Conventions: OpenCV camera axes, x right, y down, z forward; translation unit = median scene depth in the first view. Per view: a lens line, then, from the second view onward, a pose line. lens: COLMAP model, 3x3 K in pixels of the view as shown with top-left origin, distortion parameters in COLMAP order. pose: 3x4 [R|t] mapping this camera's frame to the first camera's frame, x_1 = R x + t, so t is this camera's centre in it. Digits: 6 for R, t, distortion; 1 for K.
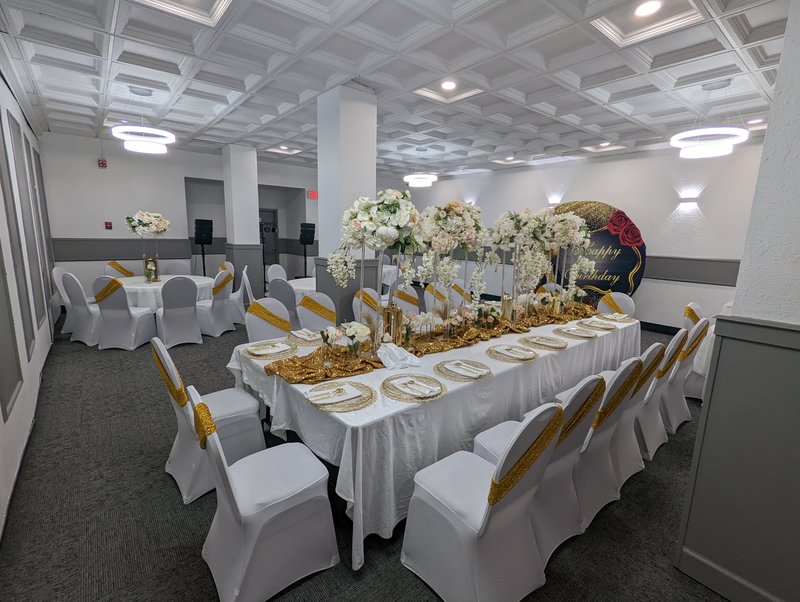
lens RADIAL K [[379.4, 0, 408.3], [0, 379.4, 300.0], [0, 0, 1]] dist [0.000904, -0.001076]
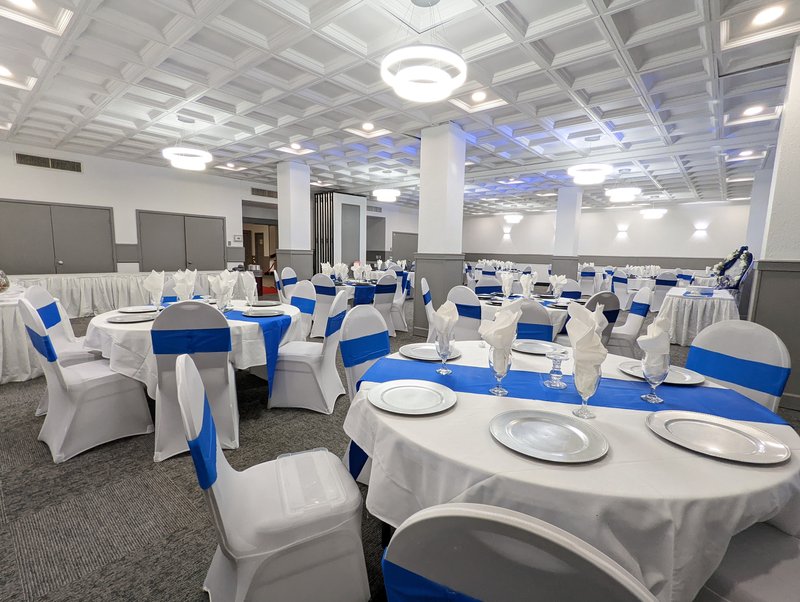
lens RADIAL K [[379.4, 0, 405.7], [0, 379.4, 305.3], [0, 0, 1]] dist [0.000904, -0.001076]
pose [[0.984841, -0.029180, 0.170985, -0.214226], [0.035523, 0.998785, -0.034158, 0.137228], [-0.169781, 0.039714, 0.984681, -0.349331]]
